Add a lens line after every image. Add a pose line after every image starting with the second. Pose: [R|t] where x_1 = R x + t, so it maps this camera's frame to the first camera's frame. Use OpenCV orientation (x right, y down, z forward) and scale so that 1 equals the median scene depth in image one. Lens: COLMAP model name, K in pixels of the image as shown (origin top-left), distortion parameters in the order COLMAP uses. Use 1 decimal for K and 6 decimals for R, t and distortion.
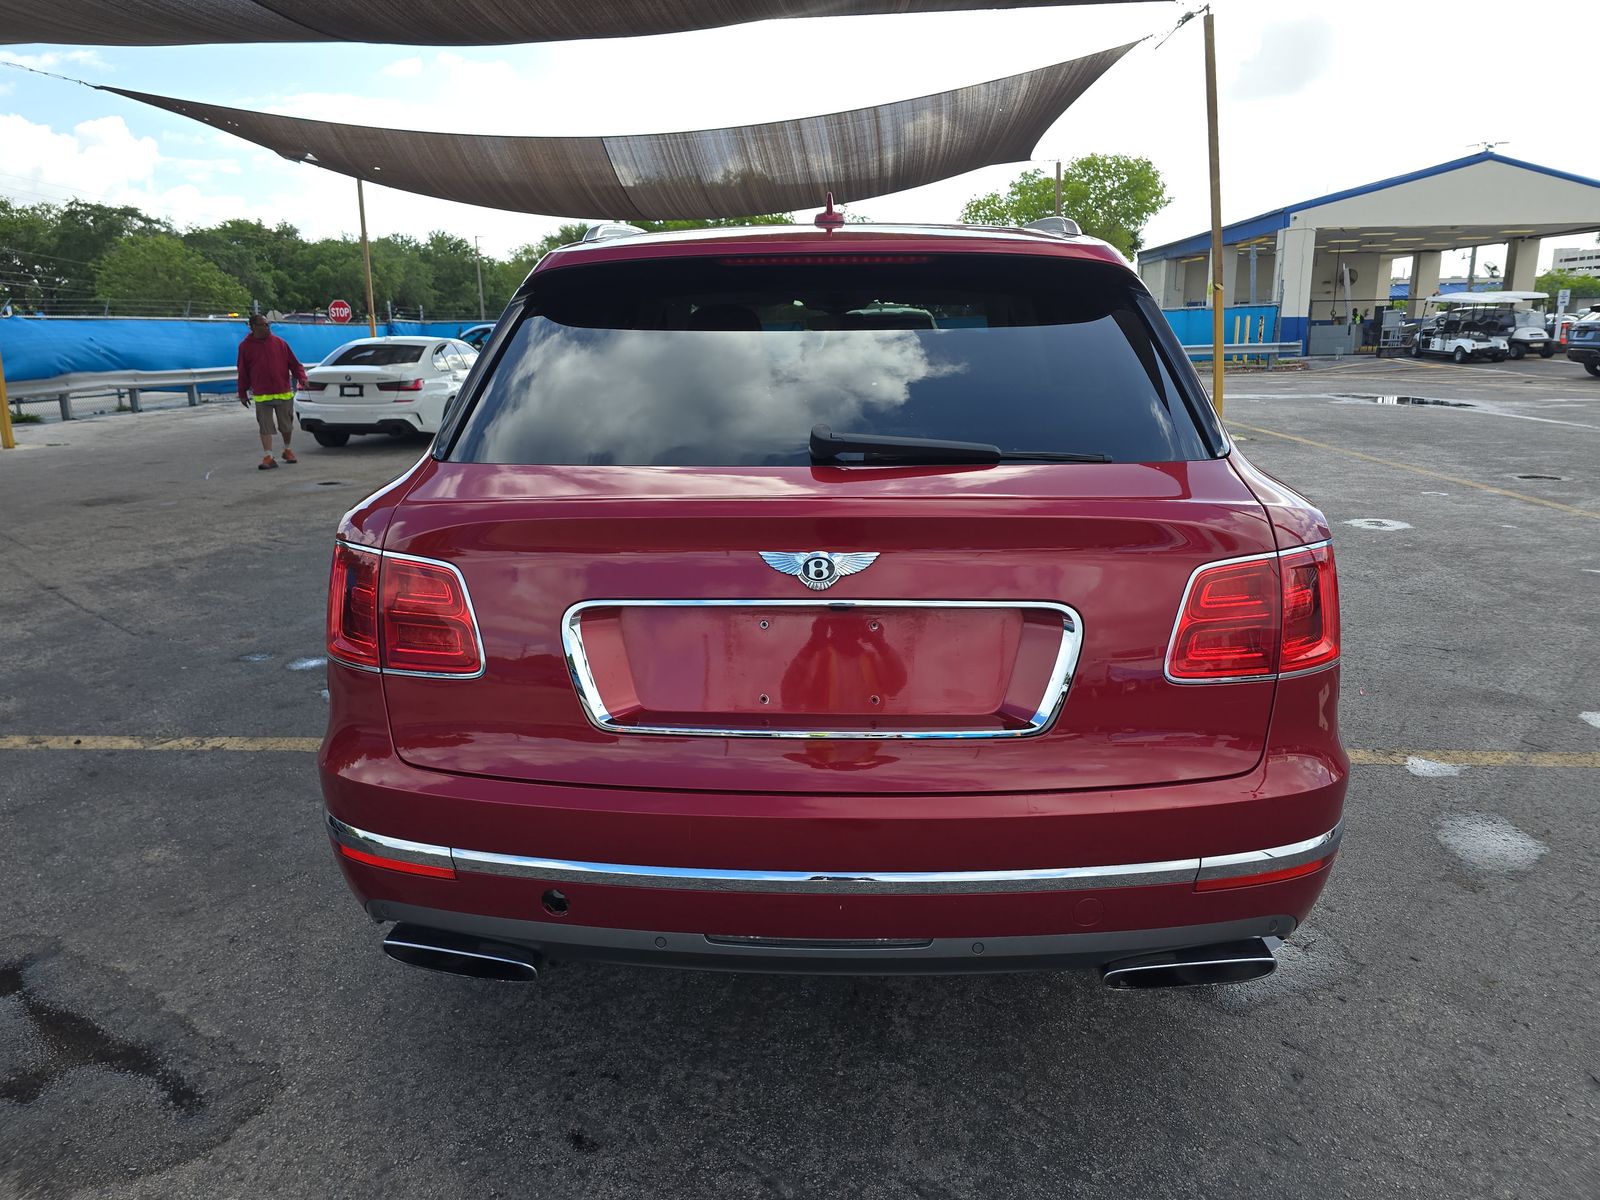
lens RADIAL K [[1112.0, 0, 796.8], [0, 1112.0, 590.1], [0, 0, 1]] dist [0.062013, -0.069892]
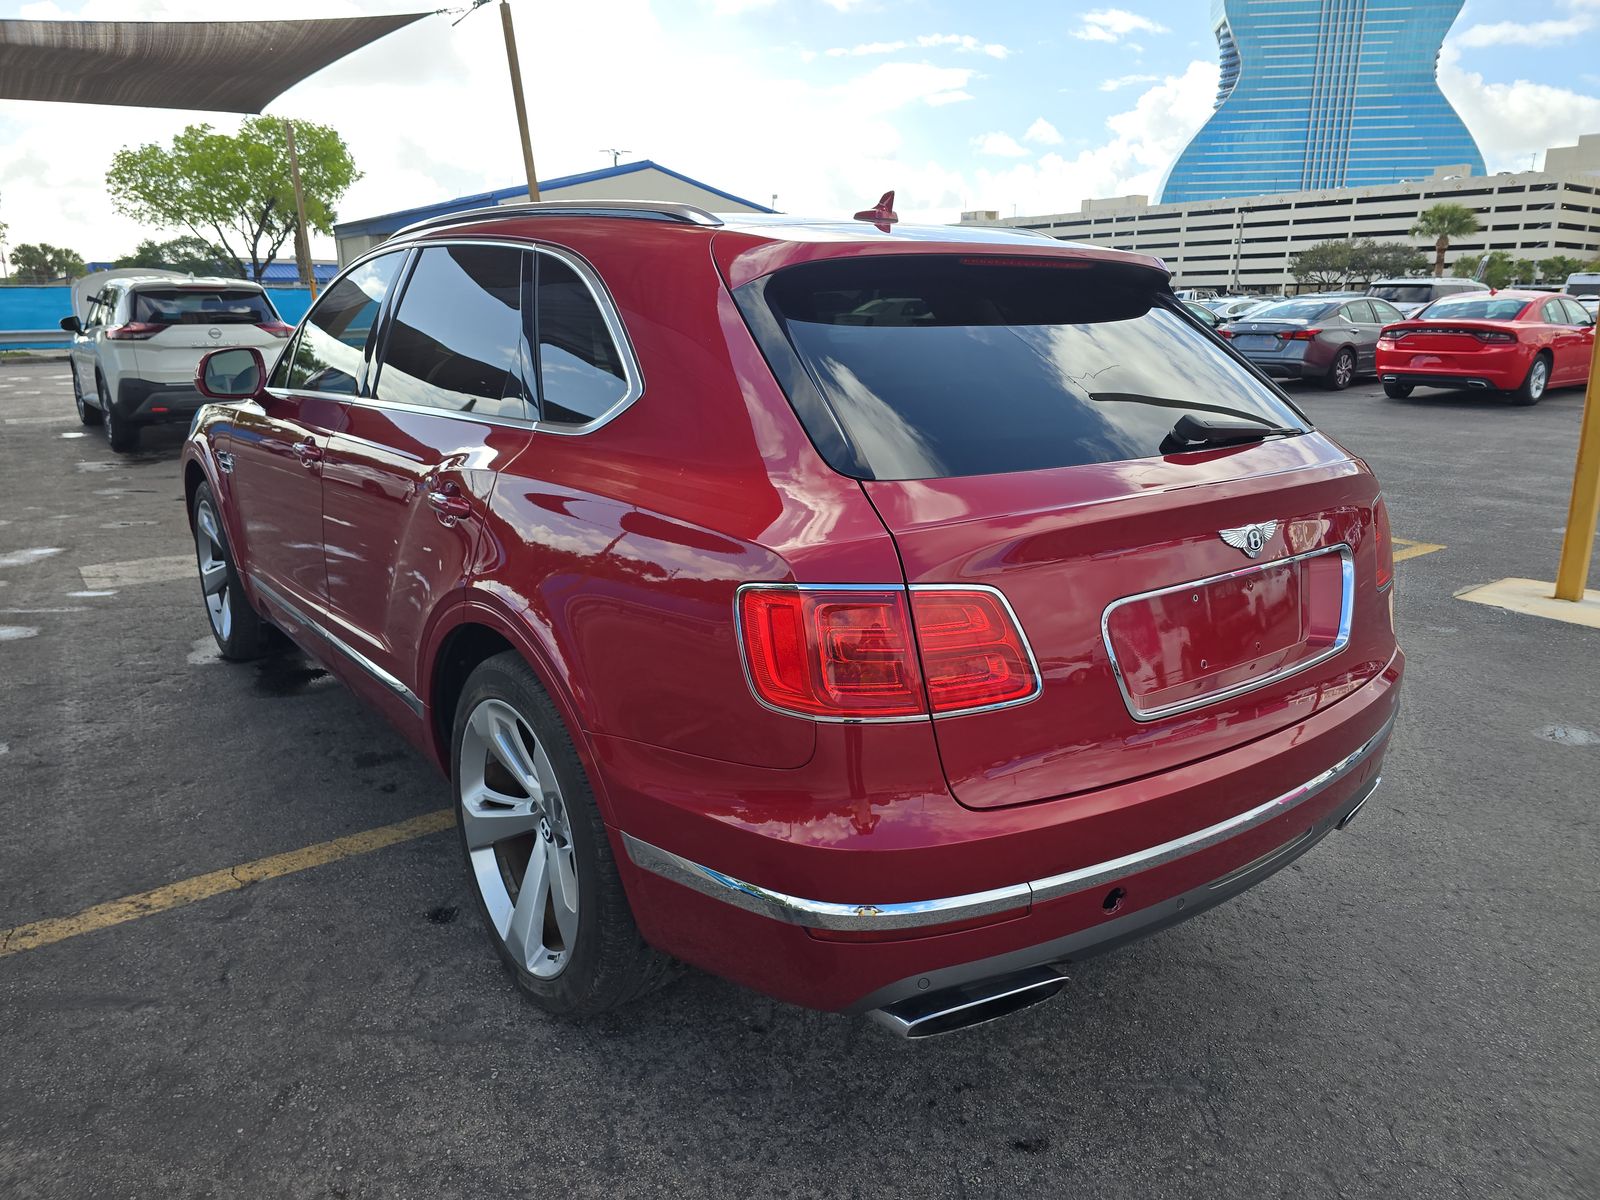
lens RADIAL K [[1112.0, 0, 796.8], [0, 1112.0, 590.1], [0, 0, 1]] dist [0.062013, -0.069892]
pose [[0.748792, -0.152475, 0.645028, -0.137227], [0.139845, 0.987616, 0.071117, -0.014582], [-0.647884, 0.036952, 0.760842, 0.053079]]
